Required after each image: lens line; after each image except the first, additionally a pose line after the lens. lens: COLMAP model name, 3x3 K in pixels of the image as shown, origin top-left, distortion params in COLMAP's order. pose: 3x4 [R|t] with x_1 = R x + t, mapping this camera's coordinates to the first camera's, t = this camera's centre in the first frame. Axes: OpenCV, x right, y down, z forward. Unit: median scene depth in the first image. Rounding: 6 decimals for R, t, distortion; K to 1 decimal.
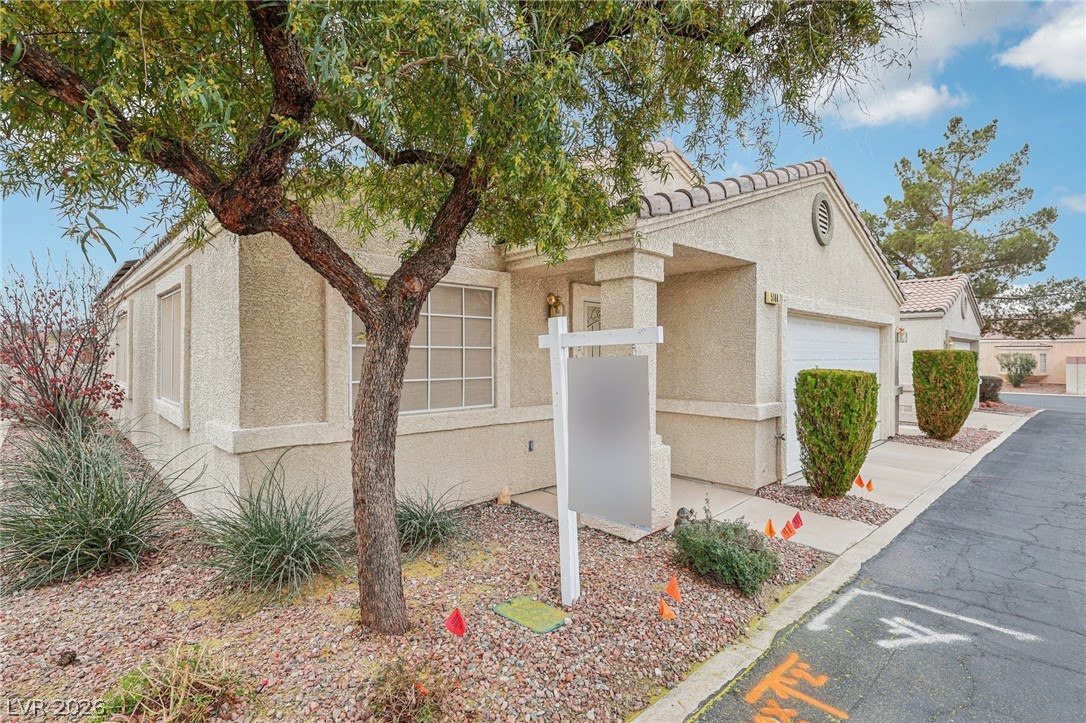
lens RADIAL K [[519.5, 0, 543.0], [0, 519.5, 361.5], [0, 0, 1]] dist [0.021572, 0.000271]
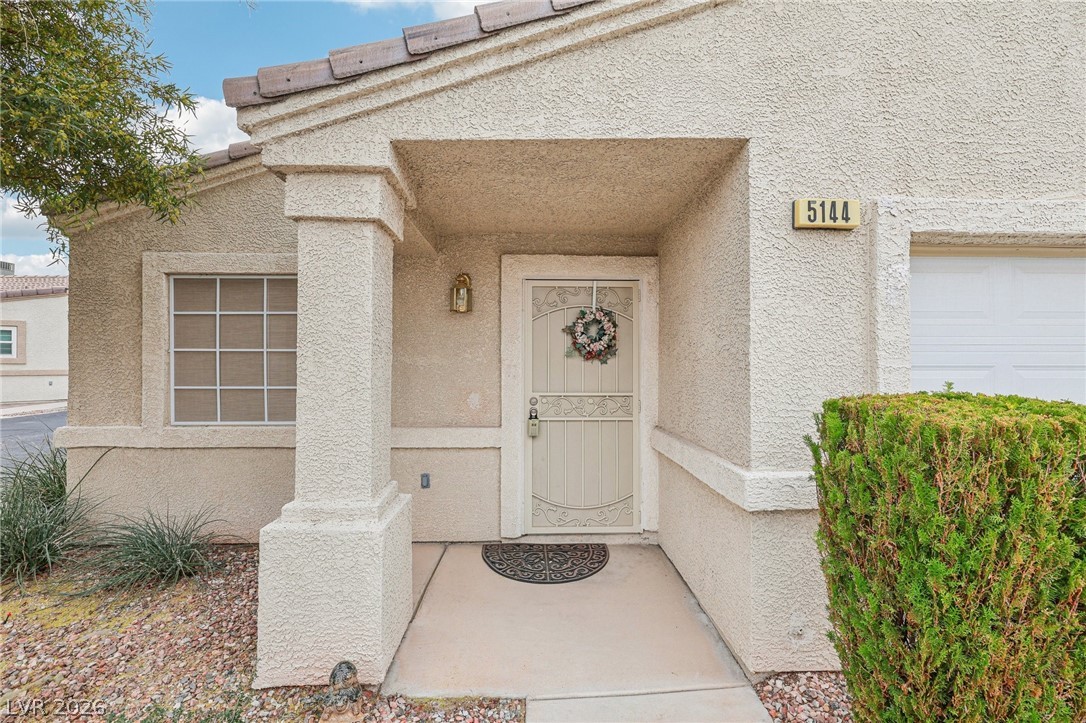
lens RADIAL K [[464.4, 0, 543.0], [0, 464.4, 361.5], [0, 0, 1]] dist [0.000040, -0.000072]
pose [[0.743713, -0.004510, -0.668484, 0.643496], [-0.005690, 0.999898, -0.013076, -0.001036], [0.668475, 0.013529, 0.743611, 0.726470]]
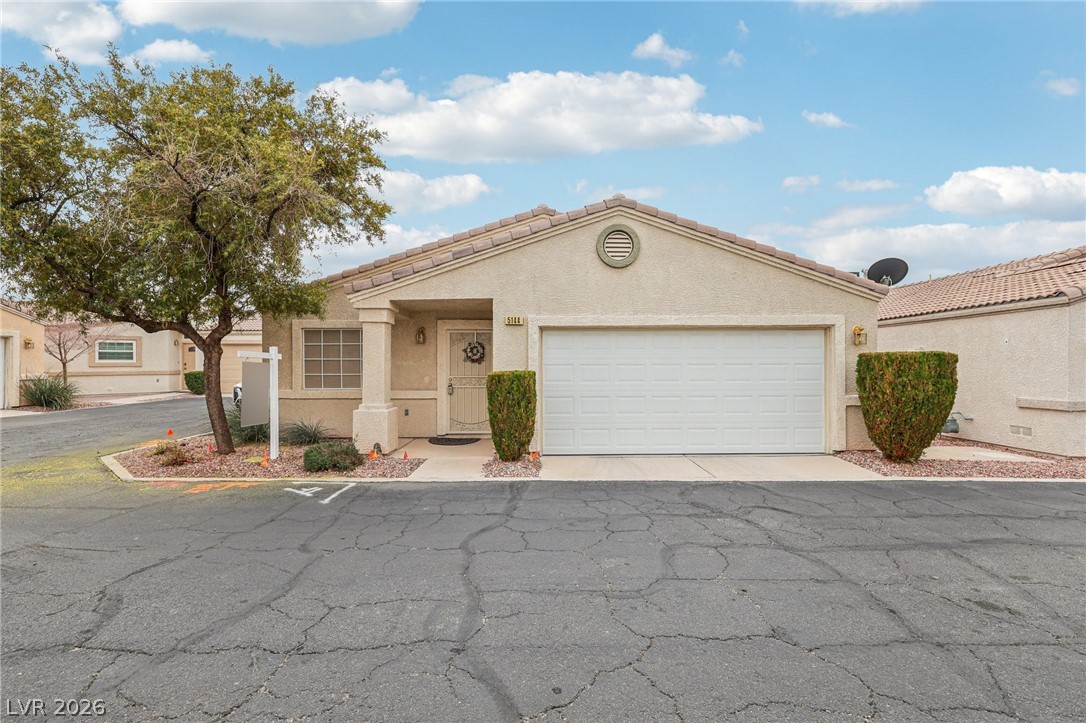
lens RADIAL K [[455.6, 0, 543.0], [0, 455.6, 361.5], [0, 0, 1]] dist [-0.000732, -0.000654]
pose [[0.729435, -0.010276, -0.683973, 1.667534], [-0.001787, 0.999855, -0.016927, 0.012111], [0.684048, 0.013570, 0.729311, 0.192288]]
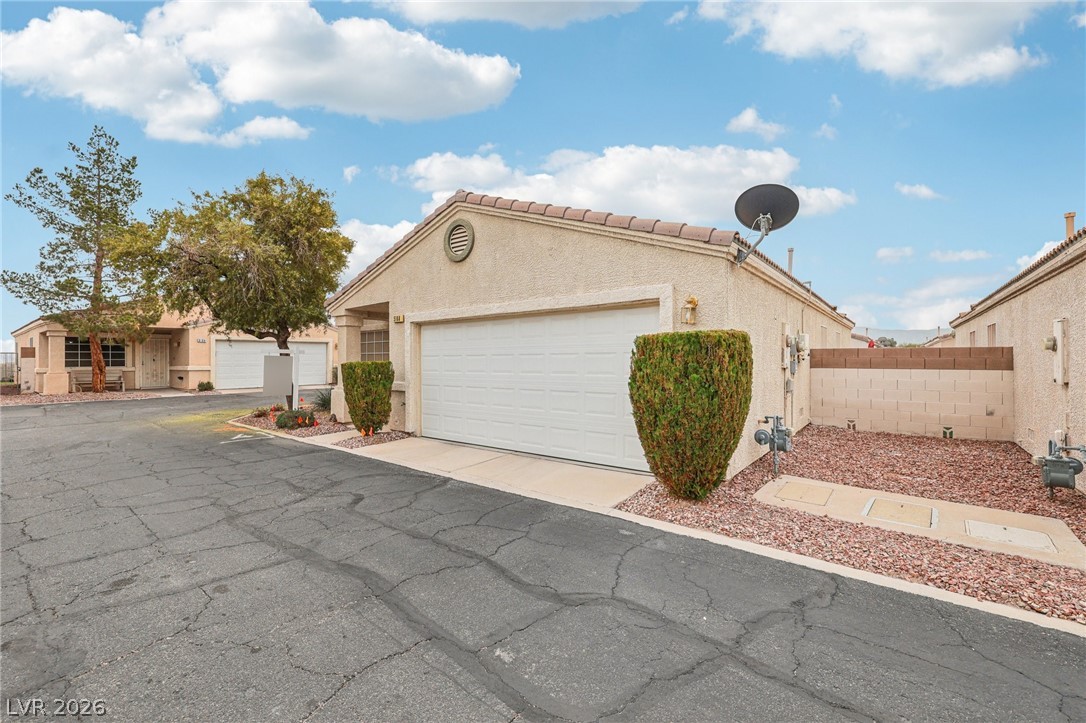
lens RADIAL K [[454.6, 0, 543.9], [0, 454.6, 354.4], [0, 0, 1]] dist [-0.000667, 0.000006]
pose [[0.136991, -0.015871, -0.990445, 2.410097], [-0.003184, 0.999859, -0.016462, 0.017429], [0.990567, 0.005408, 0.136922, 1.568205]]
